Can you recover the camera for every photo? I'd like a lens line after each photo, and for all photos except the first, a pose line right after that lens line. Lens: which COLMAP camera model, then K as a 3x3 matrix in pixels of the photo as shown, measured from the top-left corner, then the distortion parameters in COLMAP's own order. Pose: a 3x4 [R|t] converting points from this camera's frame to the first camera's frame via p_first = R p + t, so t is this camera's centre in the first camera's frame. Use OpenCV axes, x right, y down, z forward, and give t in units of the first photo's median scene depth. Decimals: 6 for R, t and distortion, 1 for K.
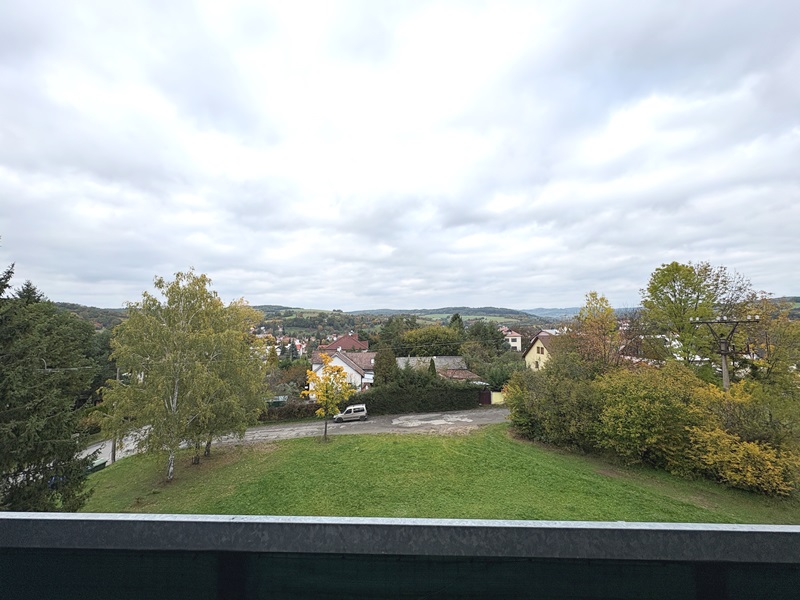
lens RADIAL K [[318.4, 0, 400.0], [0, 318.4, 300.0], [0, 0, 1]] dist [-0.000175, 0.000084]
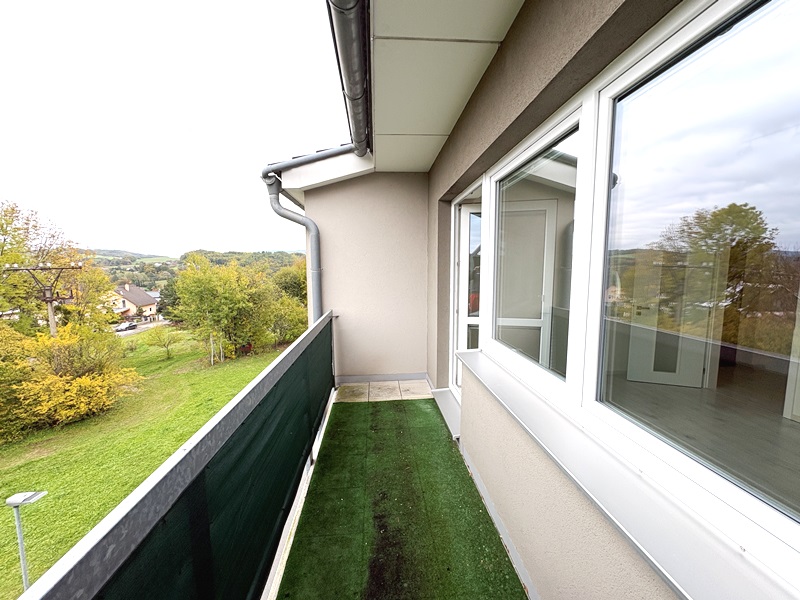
lens RADIAL K [[318.4, 0, 400.0], [0, 318.4, 300.0], [0, 0, 1]] dist [-0.000175, 0.000084]
pose [[-0.107871, -0.100104, 0.989112, -0.060090], [-0.057139, 0.993897, 0.094357, 0.008141], [-0.992522, -0.046339, -0.112932, 0.023805]]
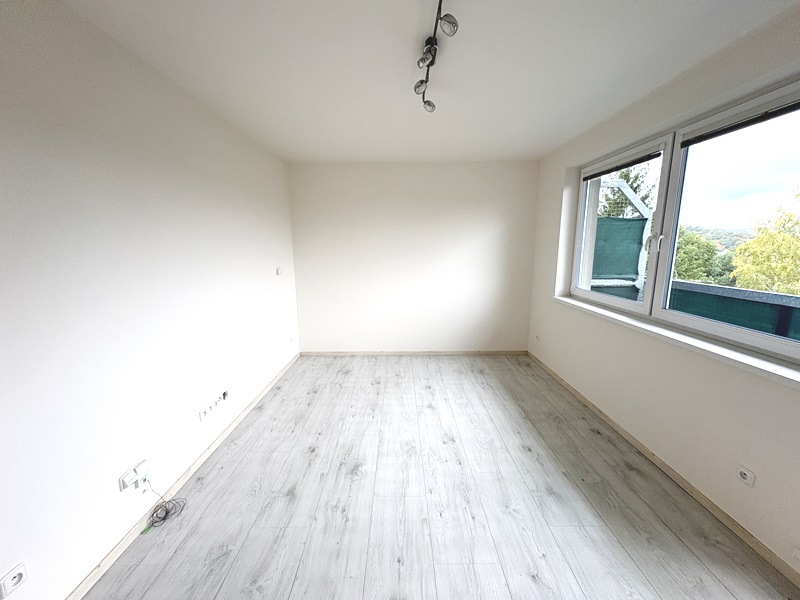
lens RADIAL K [[318.4, 0, 400.0], [0, 318.4, 300.0], [0, 0, 1]] dist [-0.000175, 0.000084]
pose [[0.031492, 0.173376, -0.984352, 0.090116], [0.068923, 0.982119, 0.175188, 0.003438], [0.997125, -0.073362, 0.018980, -0.099506]]
